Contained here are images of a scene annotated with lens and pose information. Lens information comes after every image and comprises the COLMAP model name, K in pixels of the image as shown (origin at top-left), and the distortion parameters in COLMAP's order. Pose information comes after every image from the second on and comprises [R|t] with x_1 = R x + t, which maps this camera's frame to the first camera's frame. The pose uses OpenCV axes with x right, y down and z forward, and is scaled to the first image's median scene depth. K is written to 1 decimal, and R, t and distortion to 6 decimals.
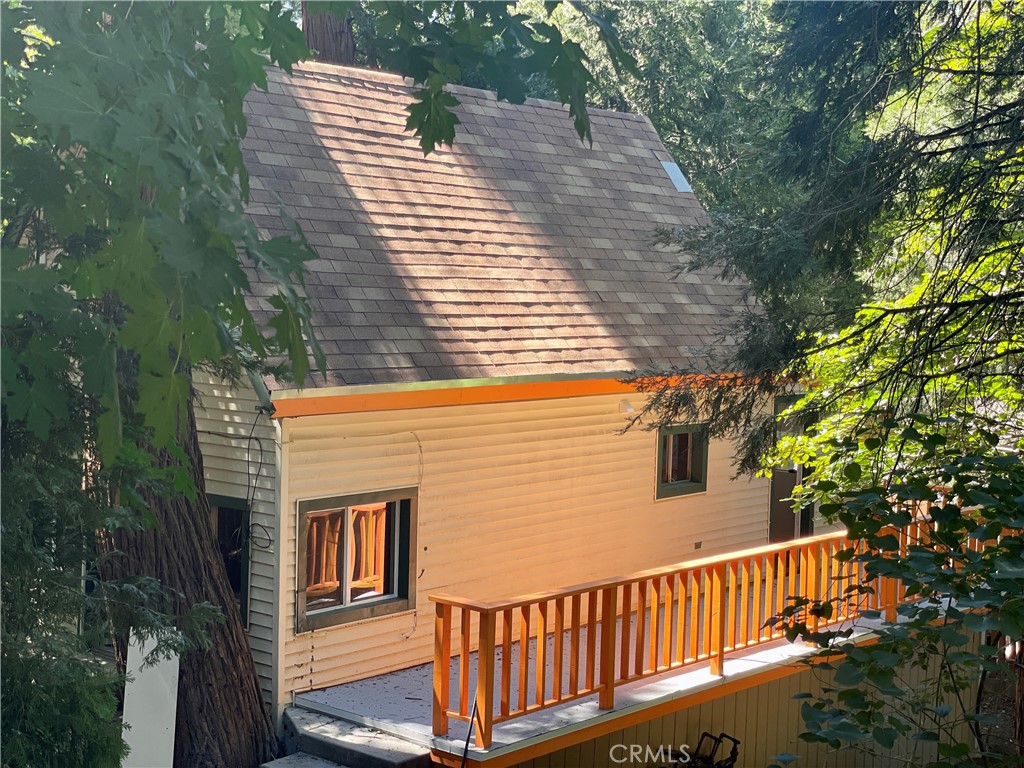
lens RADIAL K [[1541.1, 0, 516.5], [0, 1541.1, 391.0], [0, 0, 1]] dist [0.106482, 0.000000]
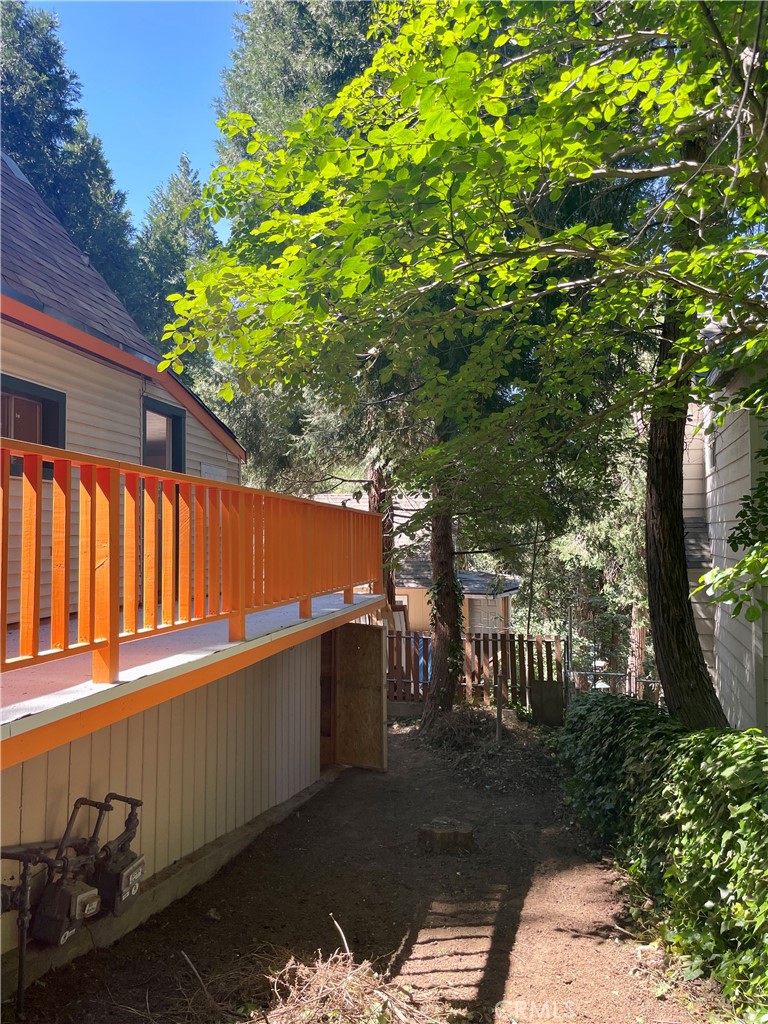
lens RADIAL K [[786.3, 0, 387.7], [0, 786.3, 509.3], [0, 0, 1]] dist [0.083850, -0.114552]
pose [[0.864830, -0.012912, 0.501899, 0.078423], [0.065890, 0.993942, -0.087965, 0.157512], [-0.497723, 0.109145, 0.860441, 0.724644]]
